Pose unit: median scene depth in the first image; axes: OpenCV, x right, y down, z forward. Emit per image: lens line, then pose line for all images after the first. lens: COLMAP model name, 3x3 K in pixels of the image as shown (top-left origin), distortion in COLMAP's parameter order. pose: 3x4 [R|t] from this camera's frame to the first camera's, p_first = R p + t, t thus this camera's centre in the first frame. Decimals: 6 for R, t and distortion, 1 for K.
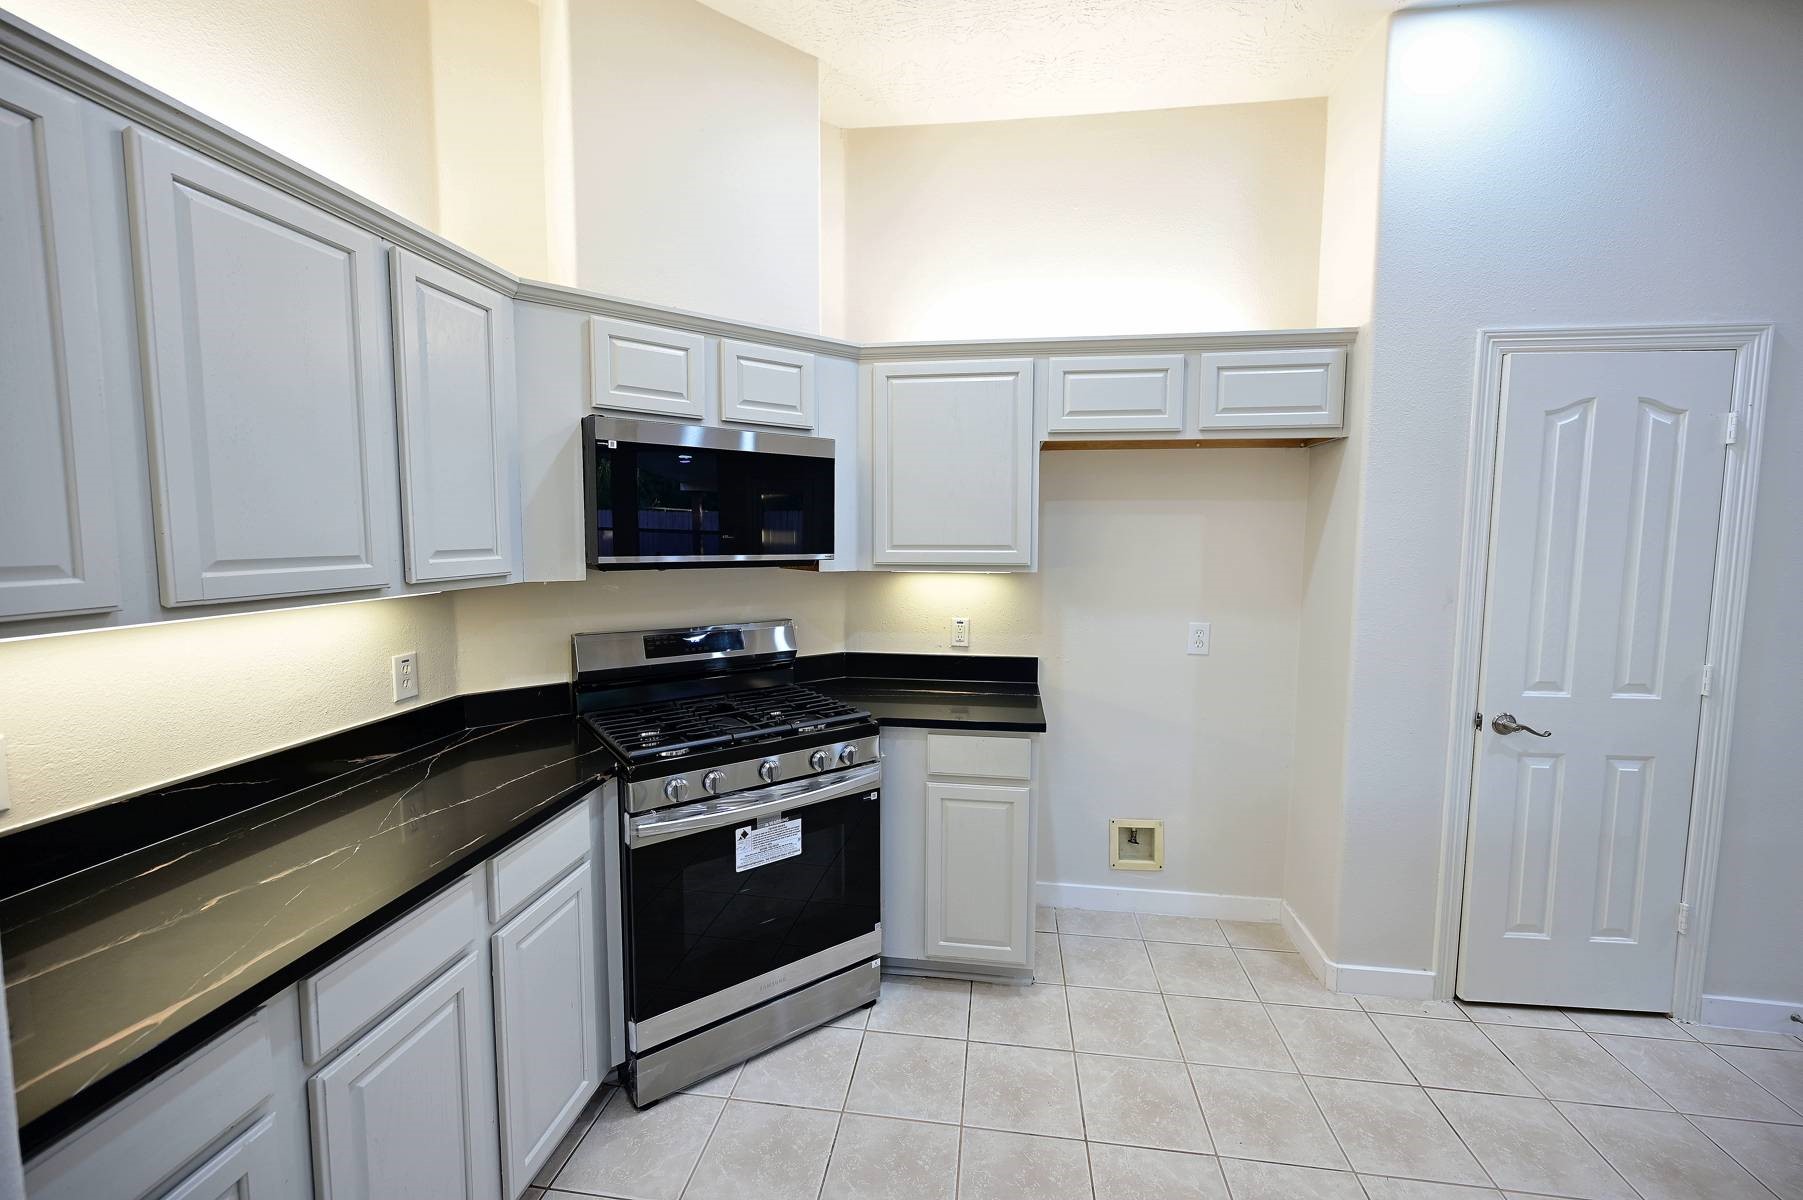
lens RADIAL K [[720.0, 0, 901.2], [0, 720.0, 591.7], [0, 0, 1]] dist [-0.004832, -0.000167]
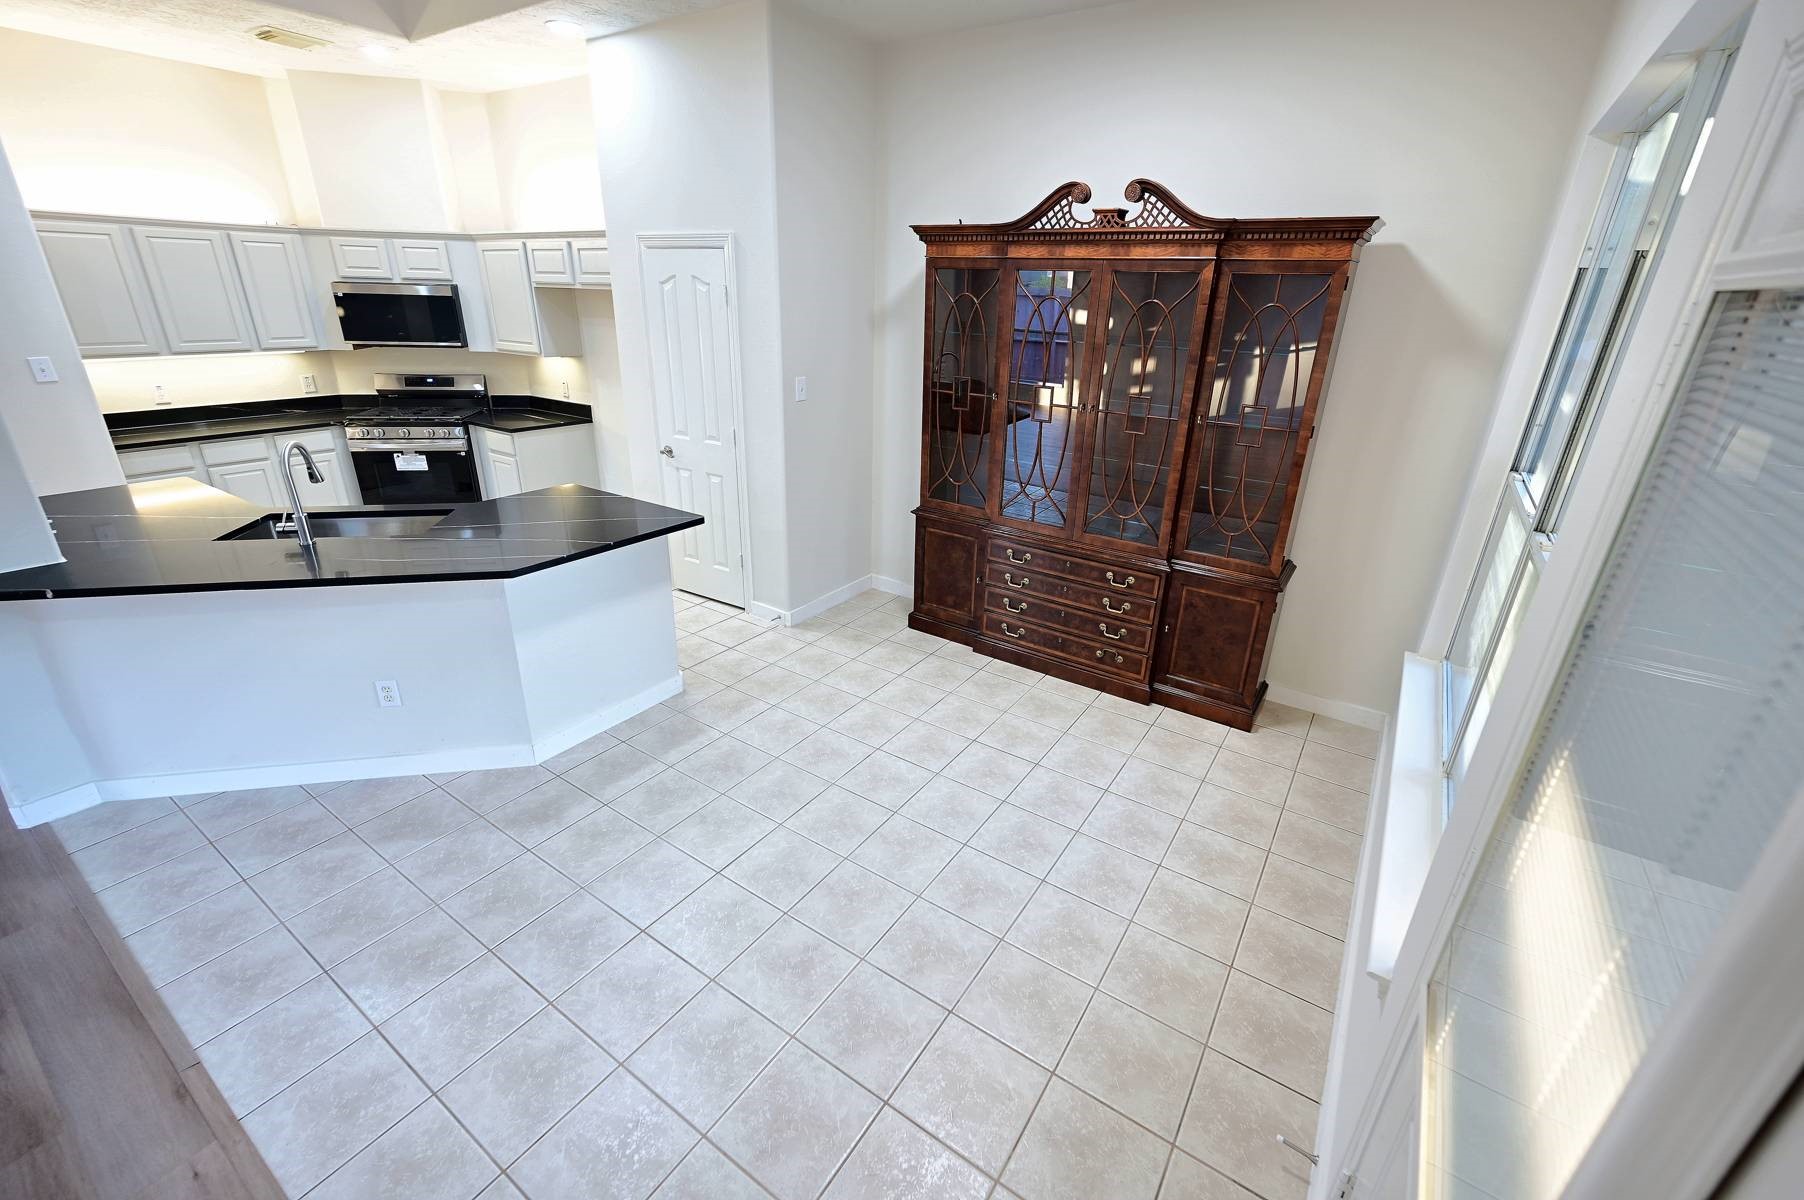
lens RADIAL K [[741.4, 0, 910.8], [0, 741.4, 601.6], [0, 0, 1]] dist [-0.012070, 0.000380]
pose [[0.904000, 0.186846, -0.384543, 2.296675], [-0.063427, 0.948104, 0.311570, -0.098917], [0.422802, -0.257269, 0.868937, -0.592410]]
